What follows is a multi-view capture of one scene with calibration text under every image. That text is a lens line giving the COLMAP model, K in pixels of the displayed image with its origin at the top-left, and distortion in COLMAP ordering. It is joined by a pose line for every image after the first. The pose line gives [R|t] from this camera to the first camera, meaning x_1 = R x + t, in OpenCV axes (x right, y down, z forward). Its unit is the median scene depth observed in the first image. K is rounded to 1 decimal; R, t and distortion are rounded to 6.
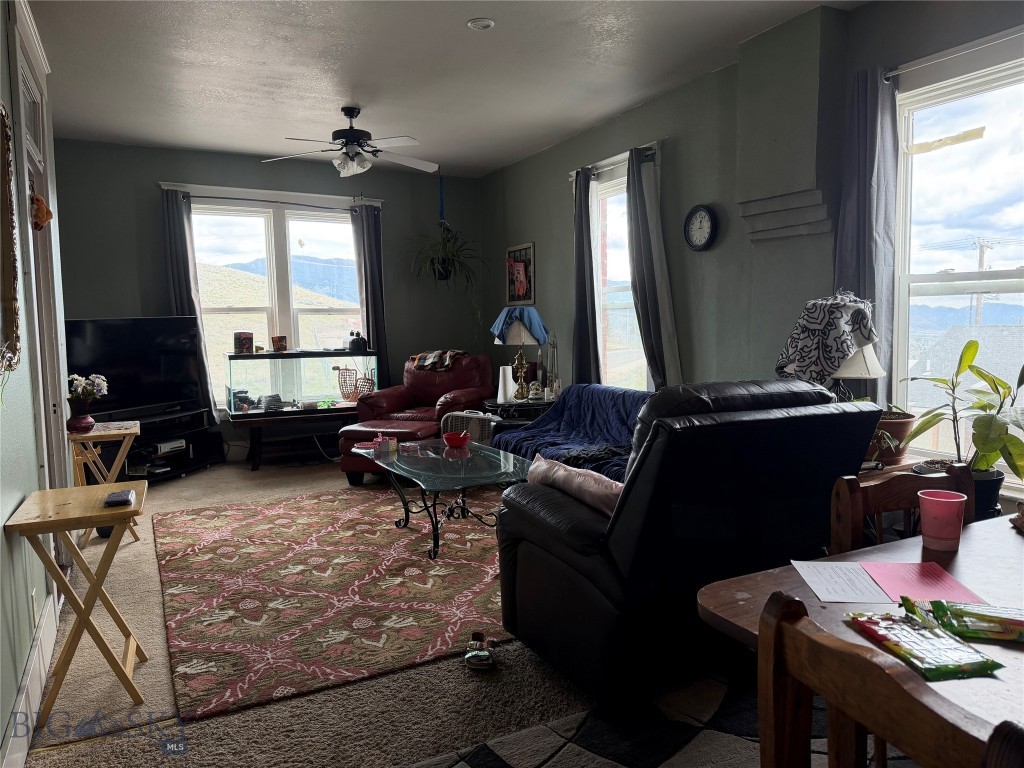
lens RADIAL K [[724.5, 0, 513.4], [0, 724.5, 382.2], [0, 0, 1]] dist [0.053184, -0.038151]
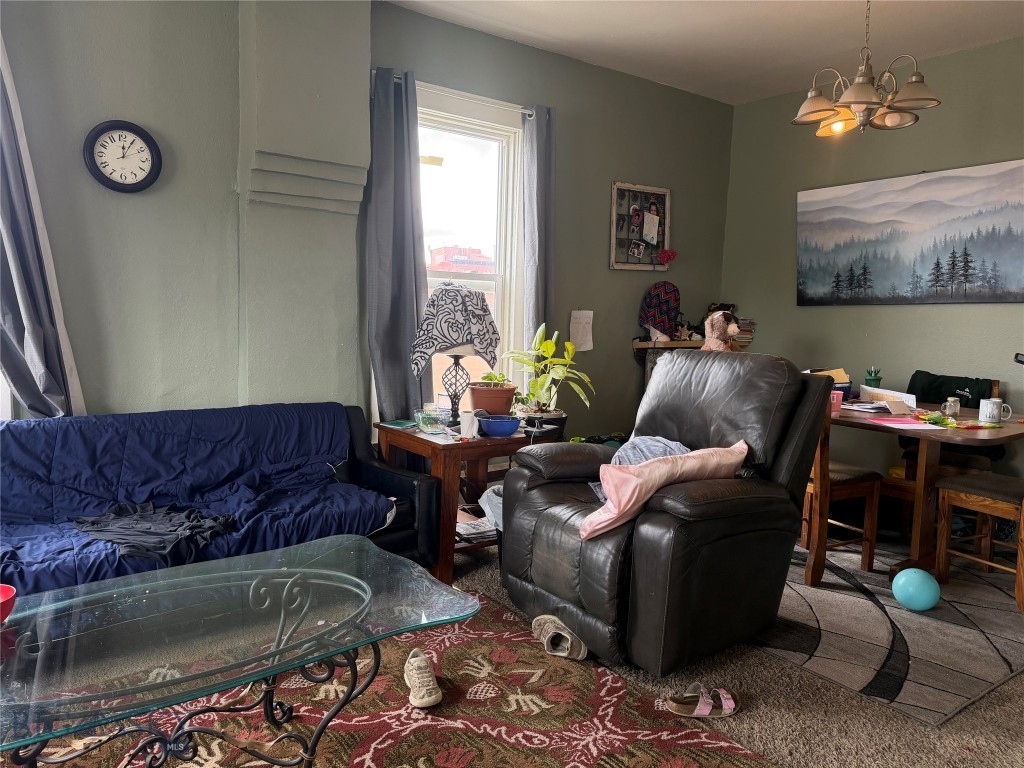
lens RADIAL K [[724.5, 0, 512.2], [0, 724.5, 386.3], [0, 0, 1]] dist [0.053184, -0.038151]
pose [[-0.175510, -0.090375, 0.980321, -0.585873], [0.069330, 0.992170, 0.103880, -0.064558], [-0.982033, 0.086198, -0.167870, 0.980939]]
